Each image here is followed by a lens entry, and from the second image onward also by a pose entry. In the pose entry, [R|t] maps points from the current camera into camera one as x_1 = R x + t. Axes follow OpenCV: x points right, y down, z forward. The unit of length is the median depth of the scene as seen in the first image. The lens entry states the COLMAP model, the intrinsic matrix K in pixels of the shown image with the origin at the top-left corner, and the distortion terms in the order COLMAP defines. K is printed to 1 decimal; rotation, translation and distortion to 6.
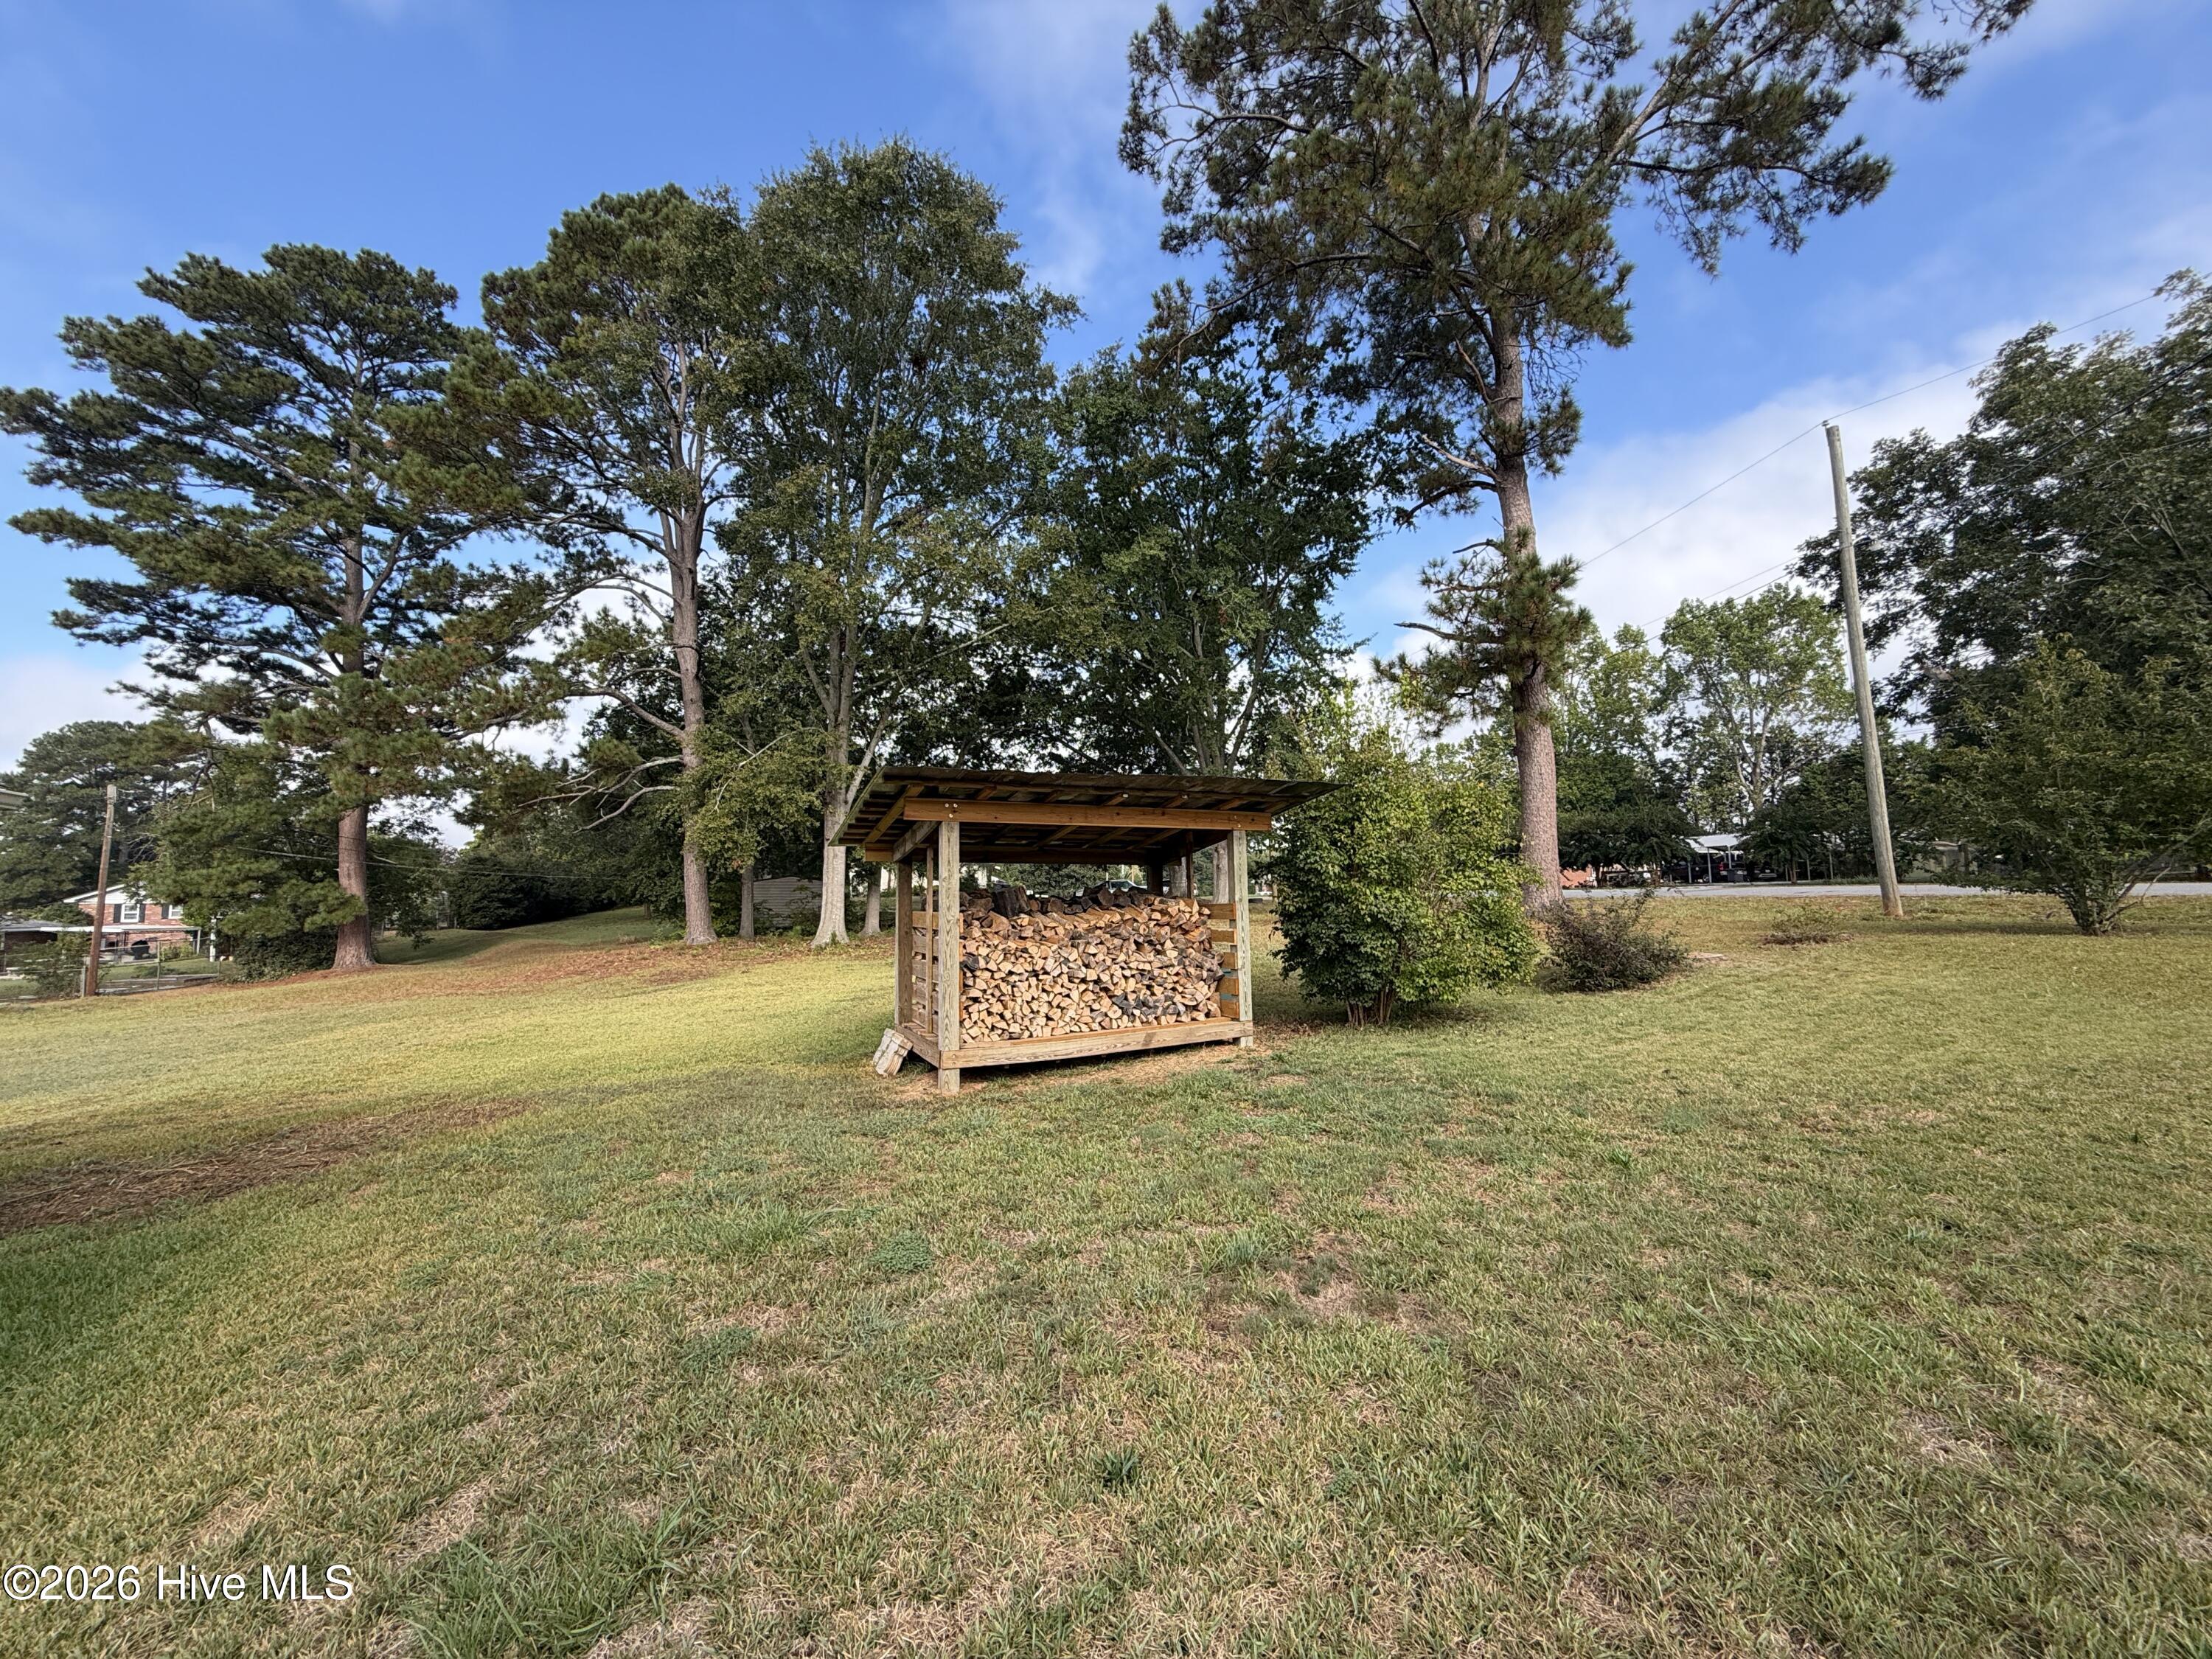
lens RADIAL K [[880.9, 0, 1100.7], [0, 880.9, 827.6], [0, 0, 1]] dist [0.000194, -0.000034]
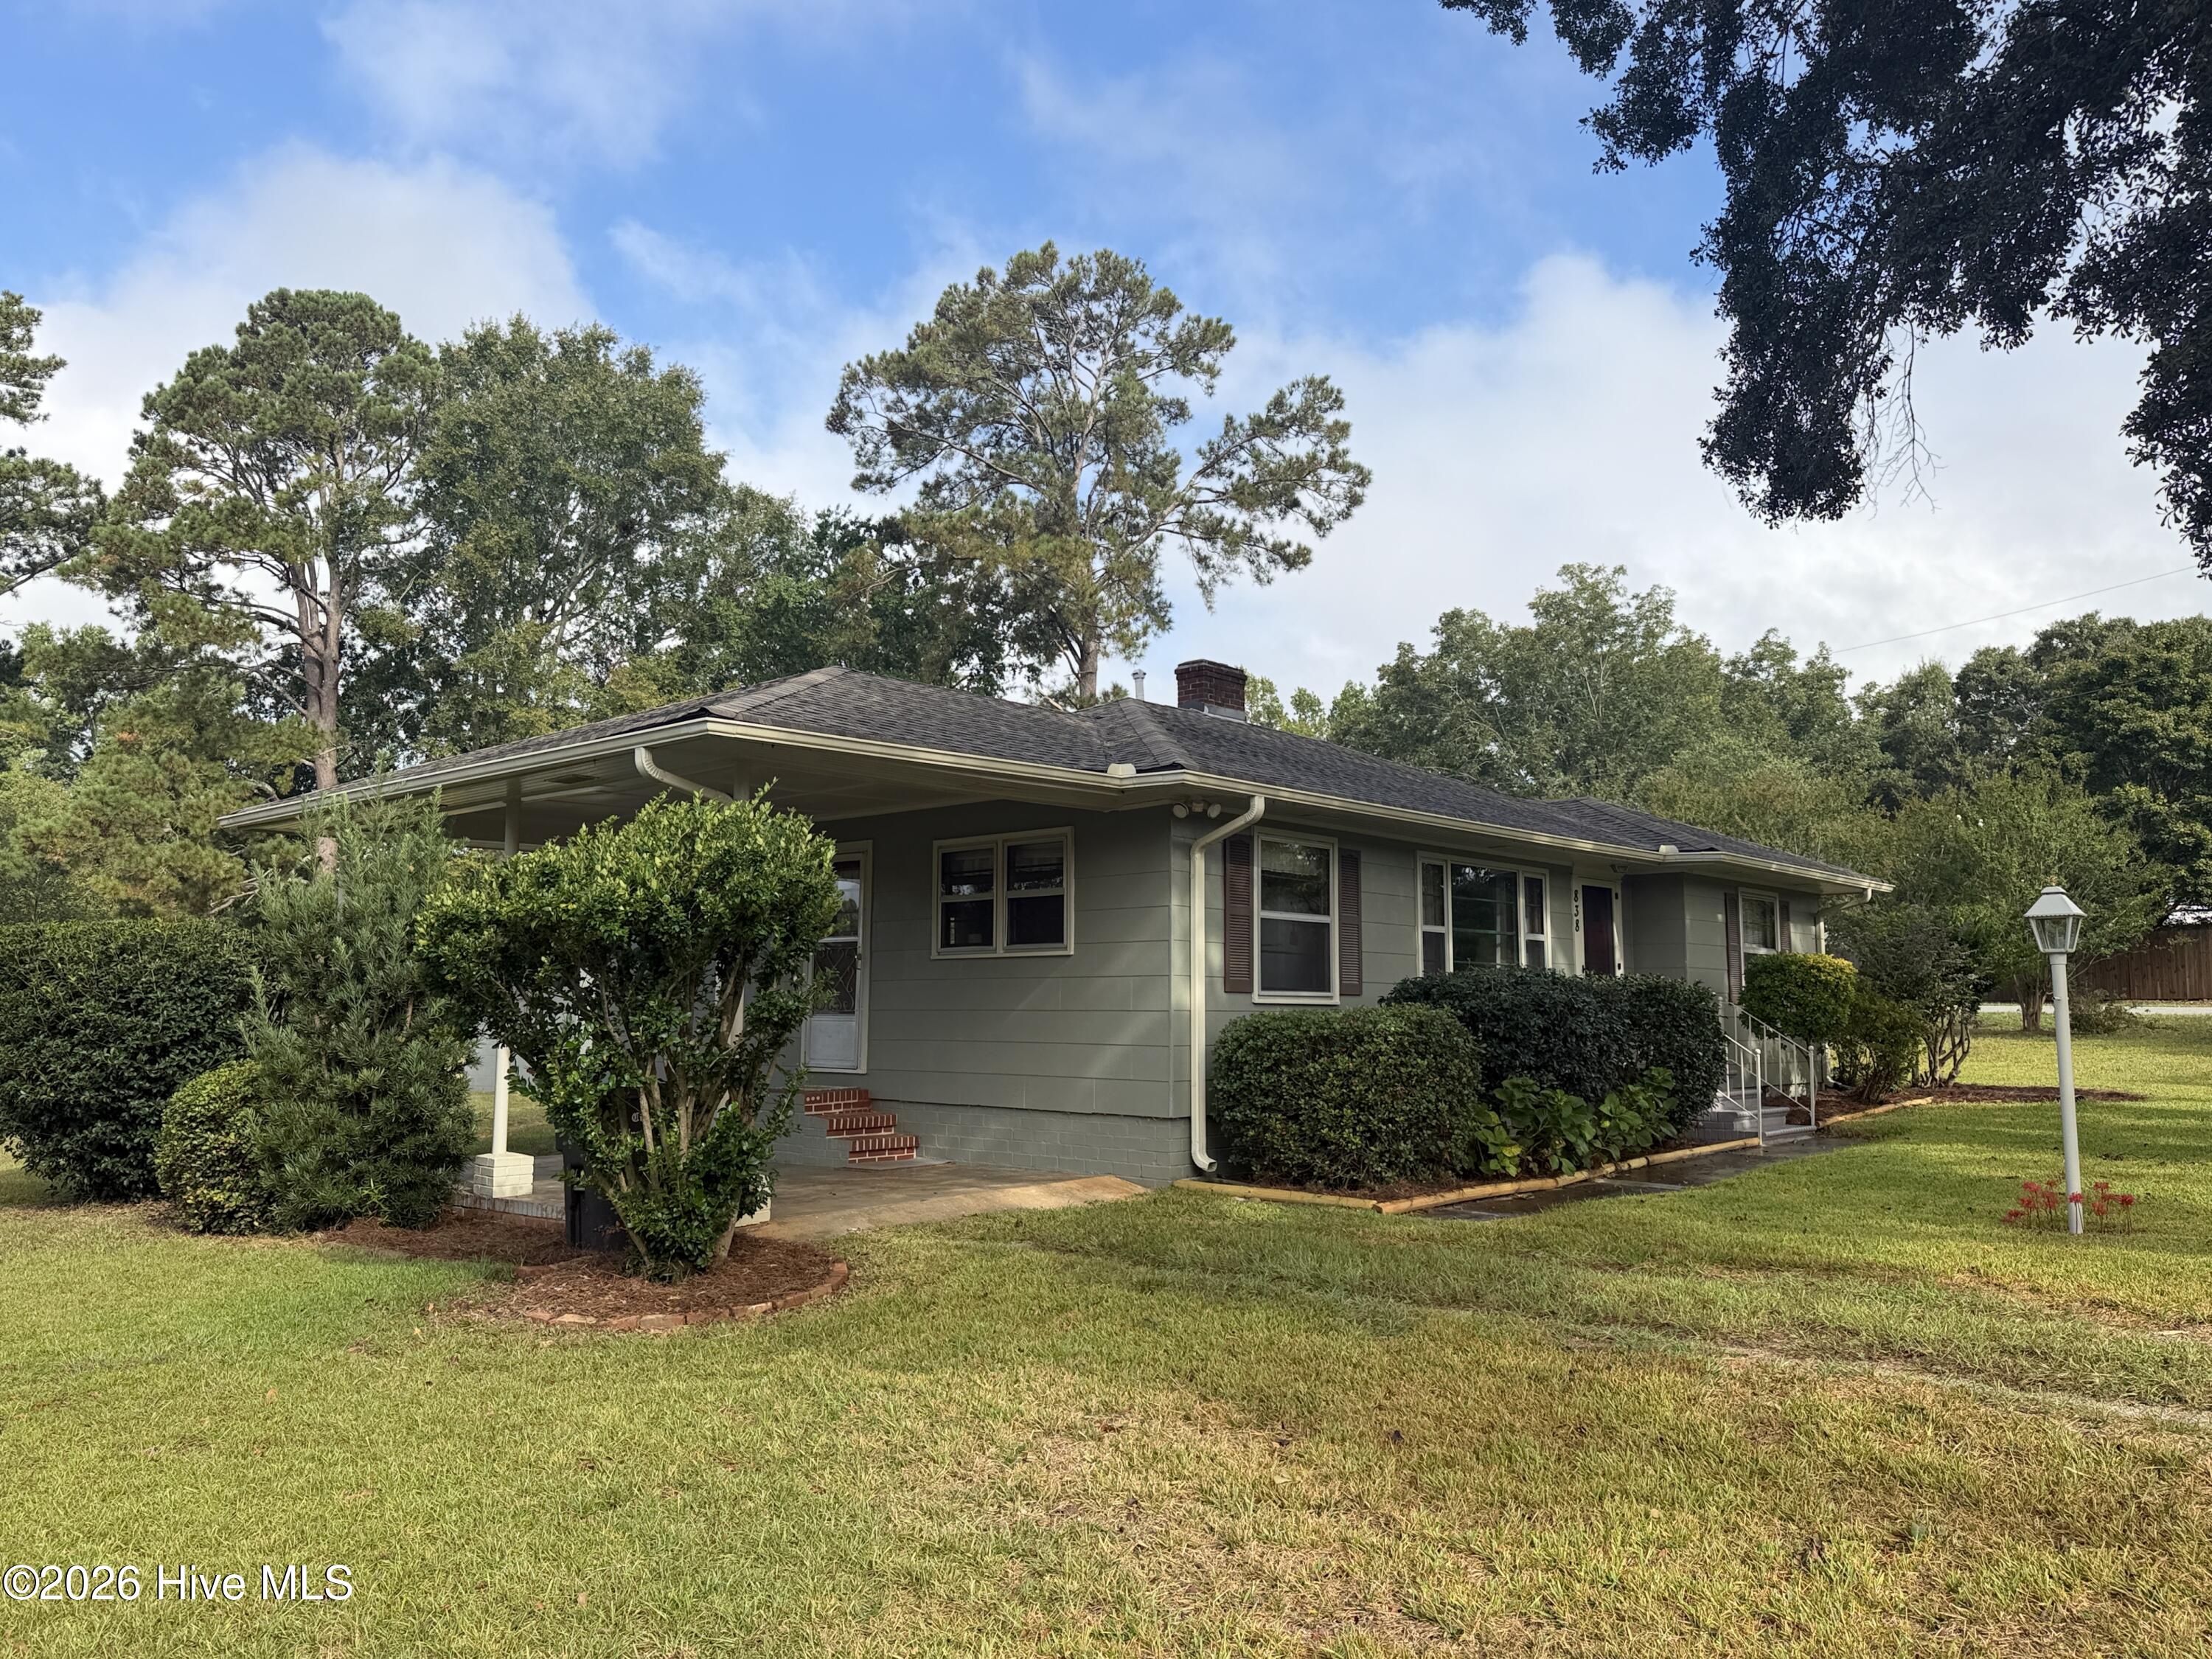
lens RADIAL K [[1622.9, 0, 1121.6], [0, 1622.9, 840.7], [0, 0, 1]] dist [0.041519, -0.033273]
pose [[0.935853, 0.048648, 0.349017, -0.287248], [-0.038997, 0.998639, -0.034630, -0.065682], [-0.350226, 0.018798, 0.936476, -1.053014]]
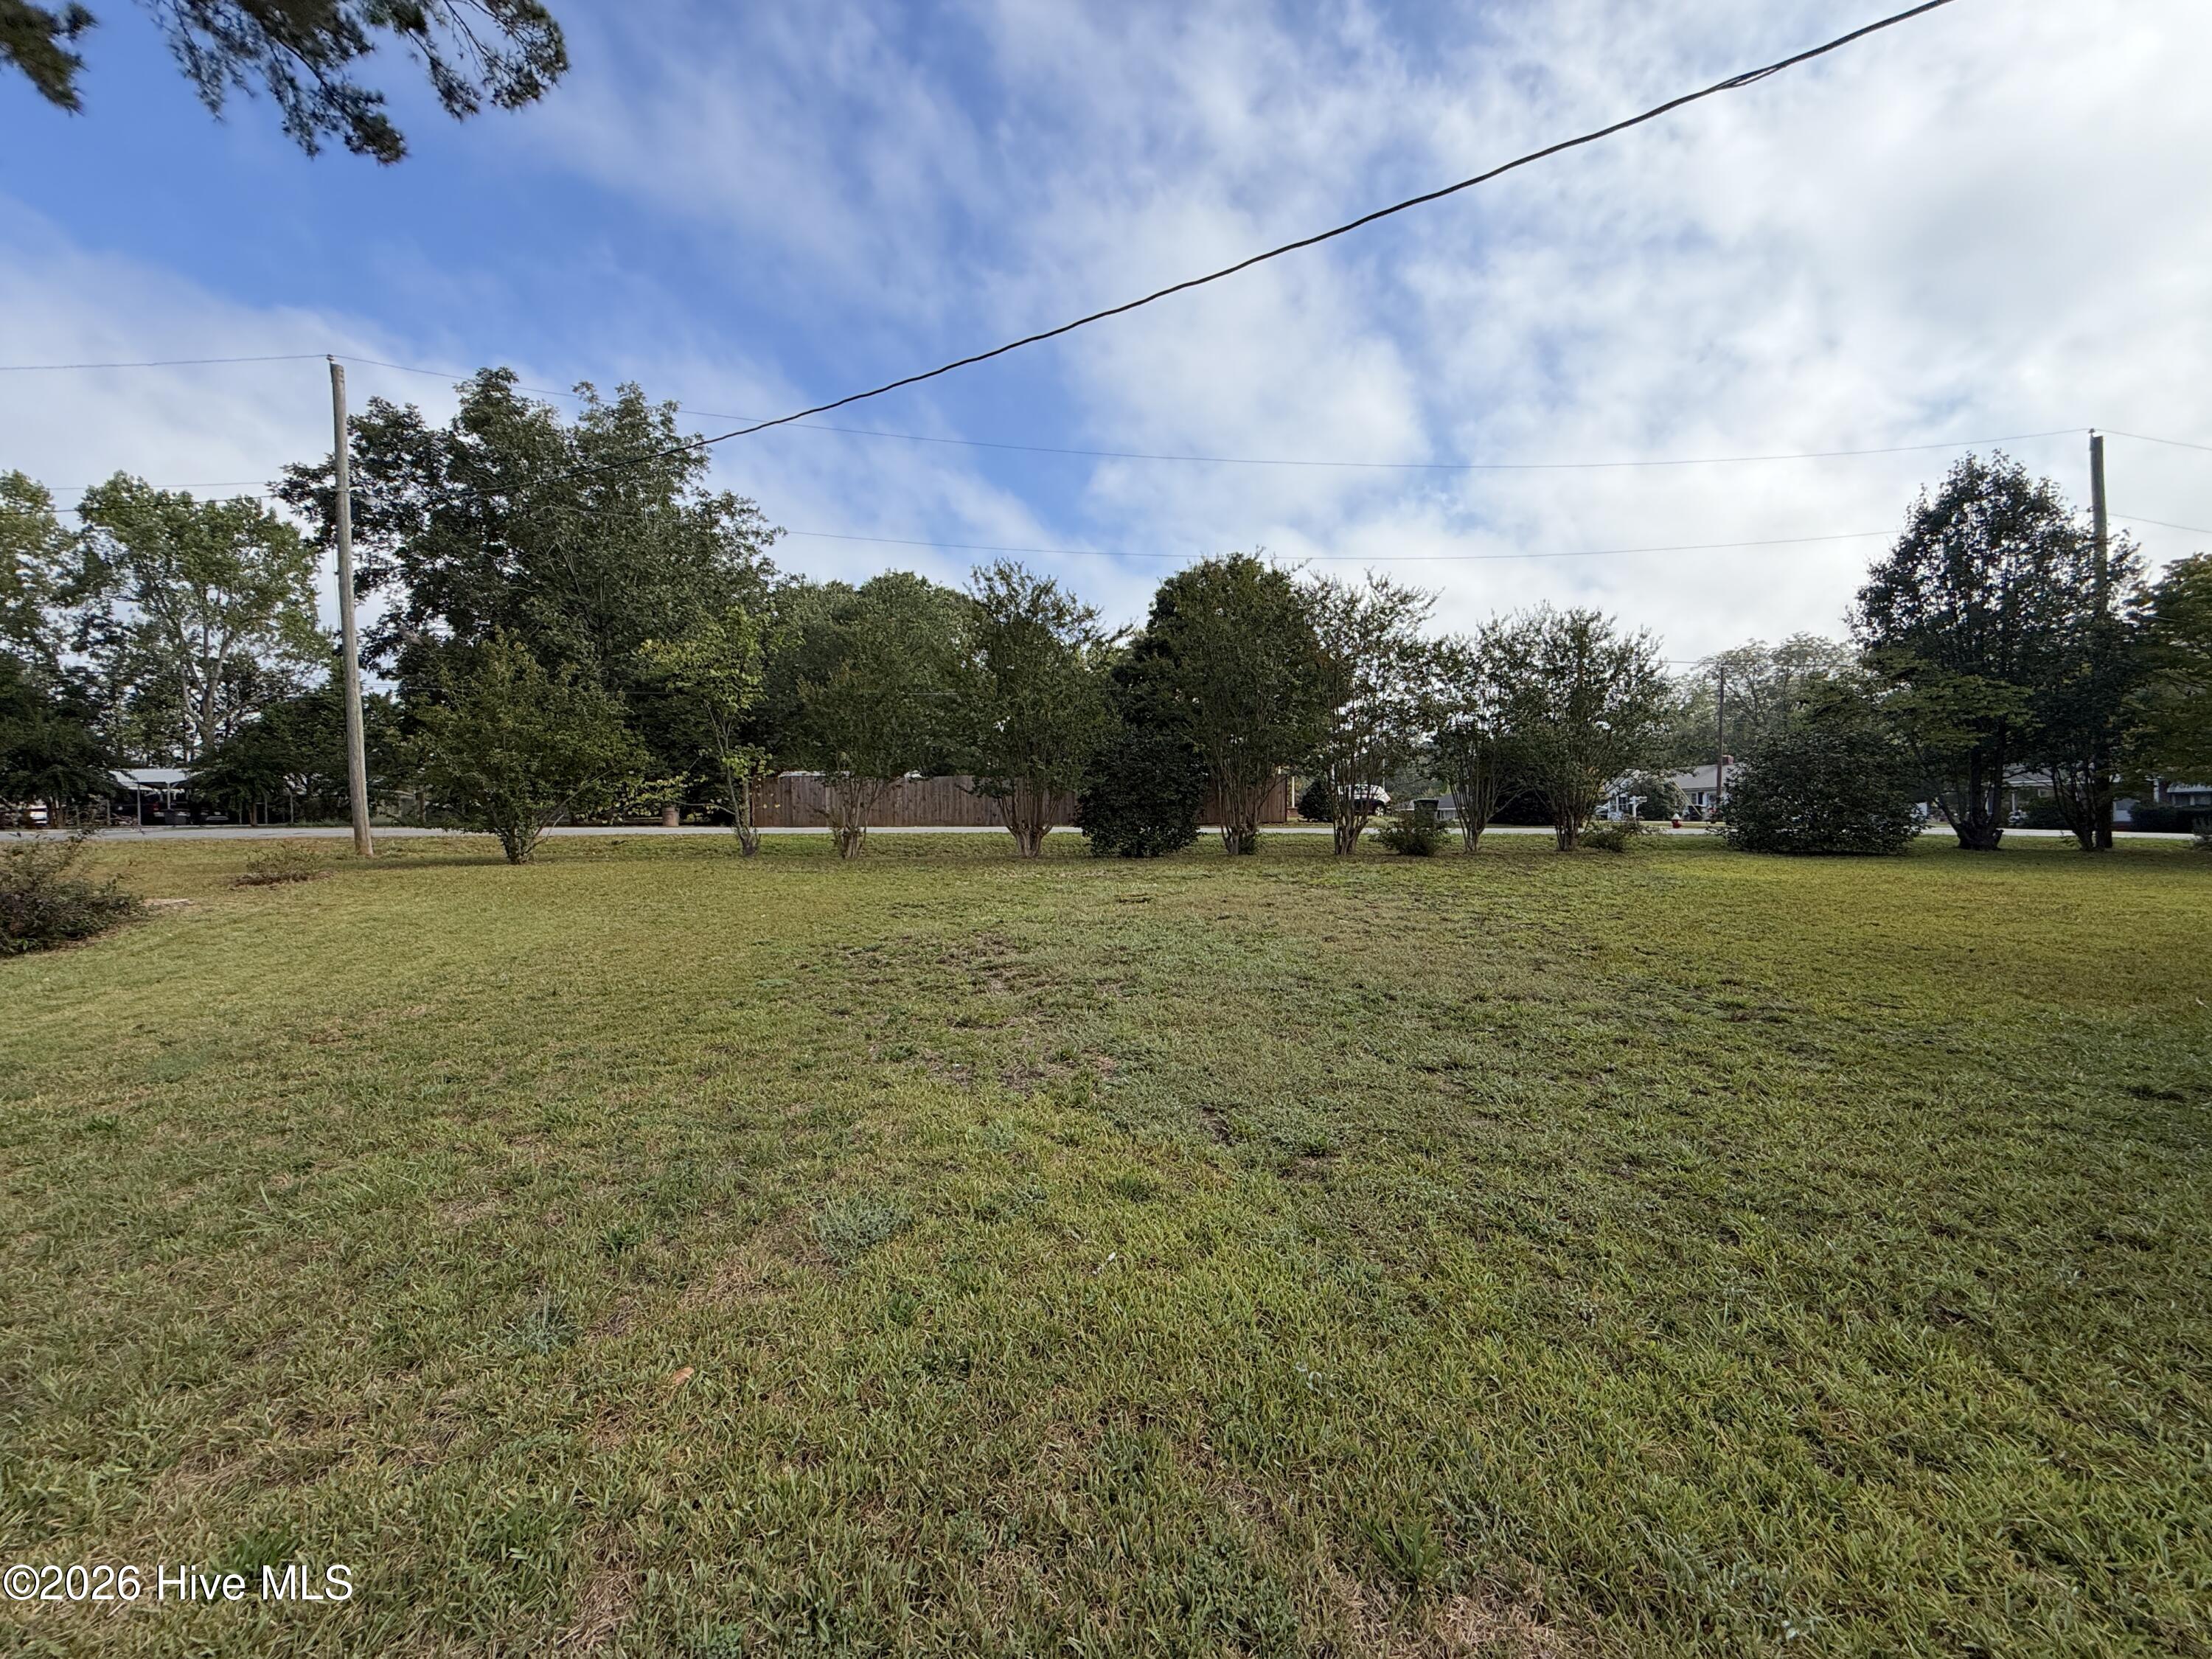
lens RADIAL K [[880.9, 0, 1099.2], [0, 880.9, 826.2], [0, 0, 1]] dist [0.000194, -0.000034]
pose [[0.130857, 0.011088, 0.991339, -0.020284], [-0.069334, 0.997591, -0.002006, 0.003214], [-0.988974, -0.068471, 0.131311, -0.007416]]
